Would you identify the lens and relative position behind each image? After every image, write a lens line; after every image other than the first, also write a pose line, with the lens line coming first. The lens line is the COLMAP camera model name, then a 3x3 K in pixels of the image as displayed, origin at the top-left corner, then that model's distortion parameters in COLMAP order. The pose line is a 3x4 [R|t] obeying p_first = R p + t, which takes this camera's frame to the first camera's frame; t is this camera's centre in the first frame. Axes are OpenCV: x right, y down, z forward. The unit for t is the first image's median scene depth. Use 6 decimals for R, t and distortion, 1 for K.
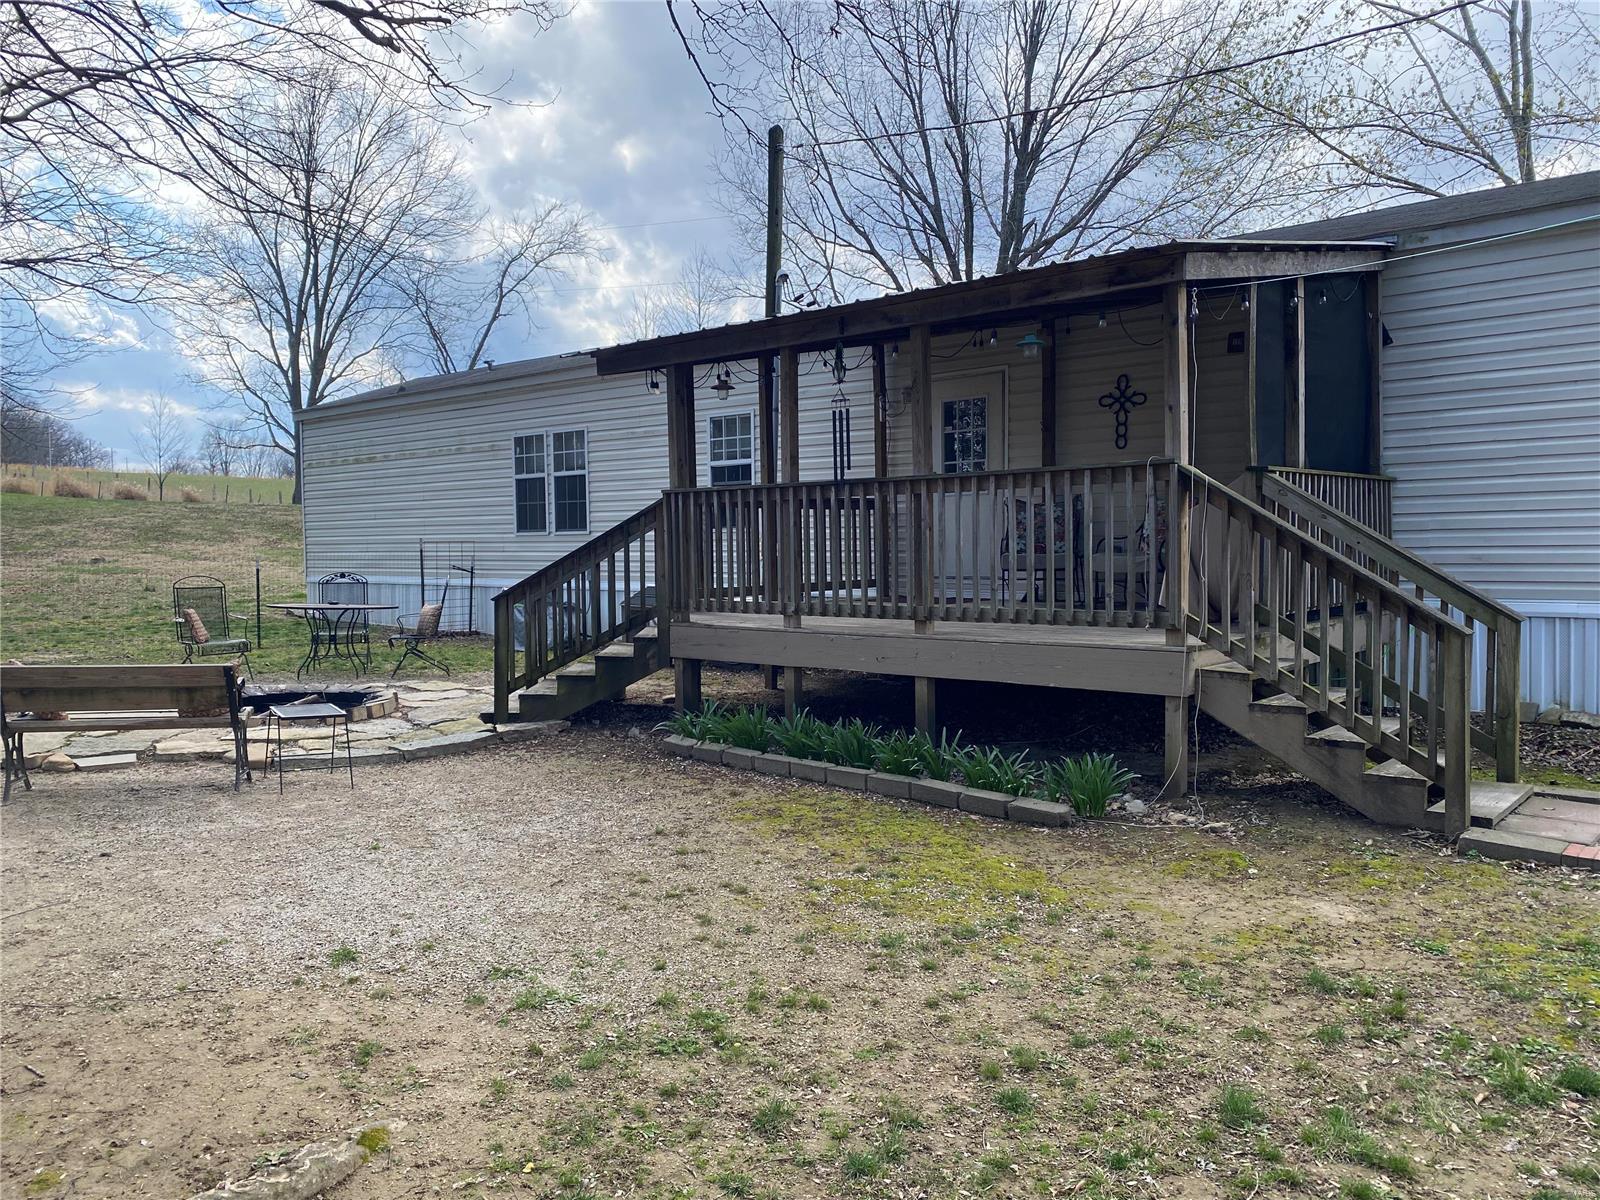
lens RADIAL K [[1211.9, 0, 794.0], [0, 1211.9, 596.1], [0, 0, 1]] dist [0.012208, -0.011320]
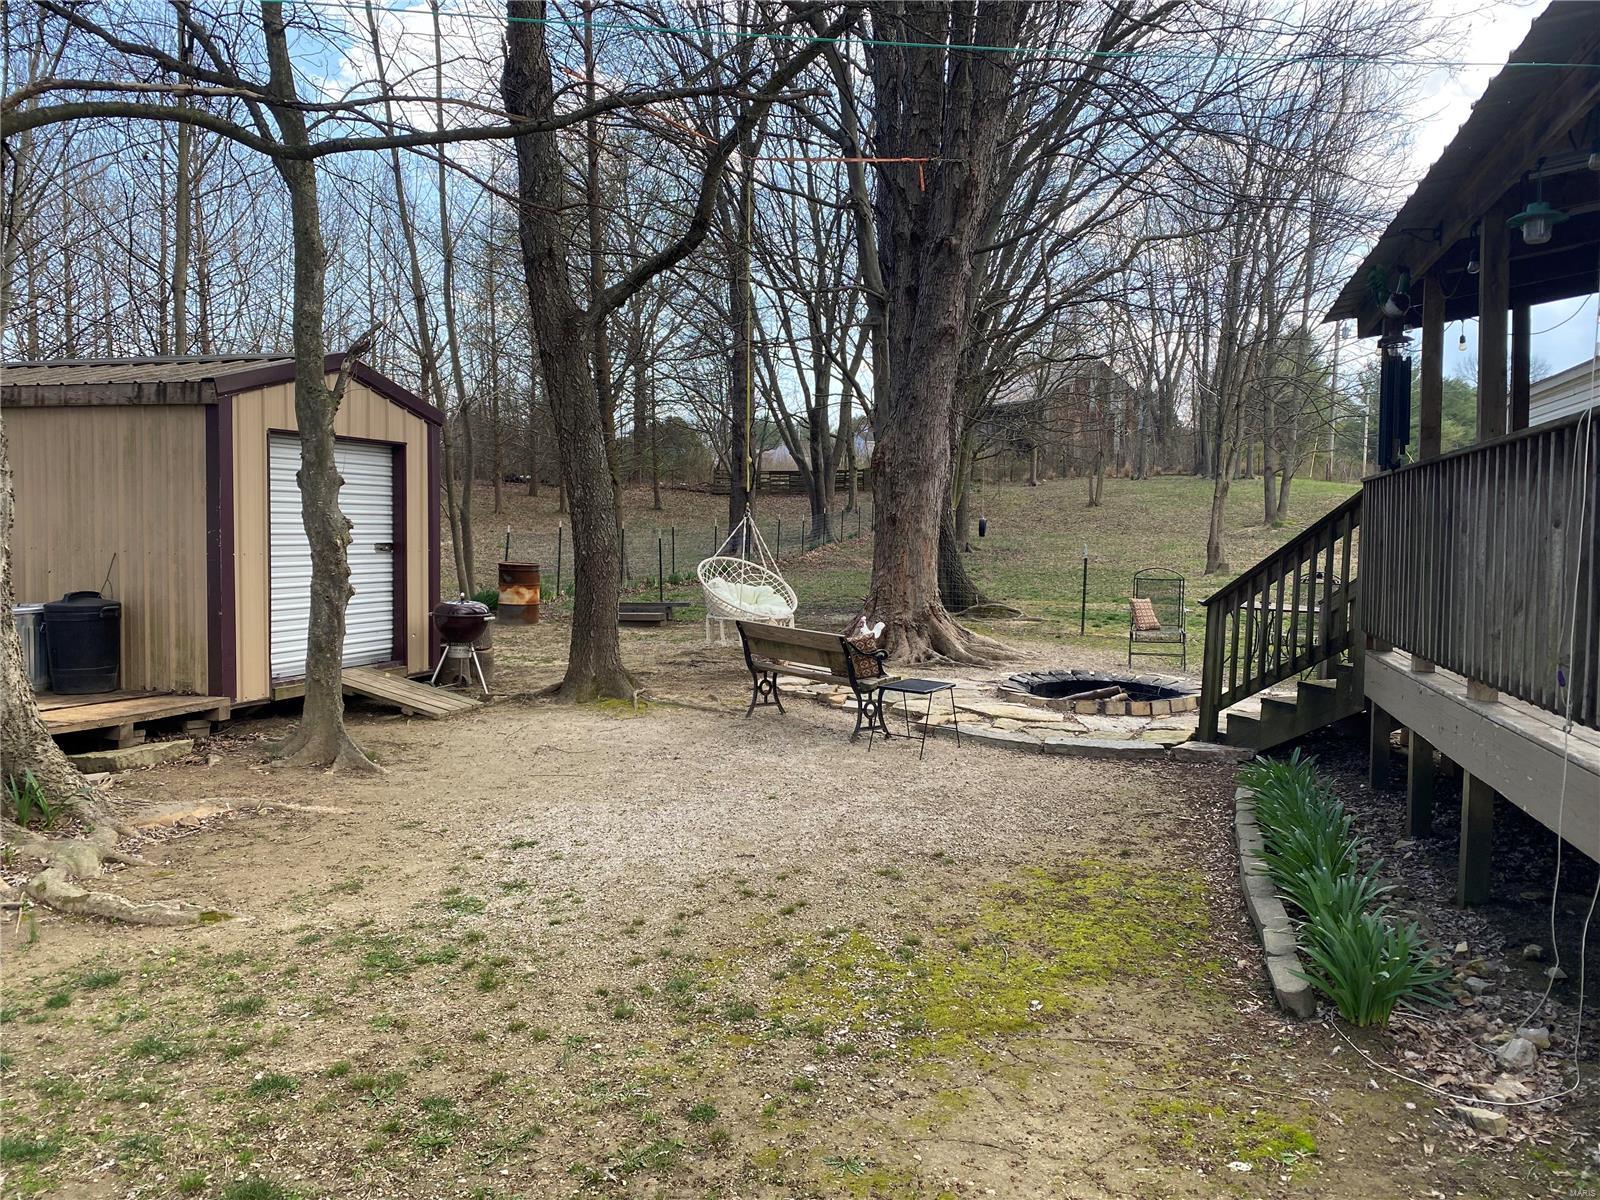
lens RADIAL K [[1211.9, 0, 794.9], [0, 1211.9, 596.3], [0, 0, 1]] dist [0.012208, -0.011320]
pose [[0.427199, 0.068280, -0.901576, 1.004039], [-0.063487, 0.996949, 0.045421, -0.057024], [0.901926, 0.037835, 0.430230, 0.744108]]
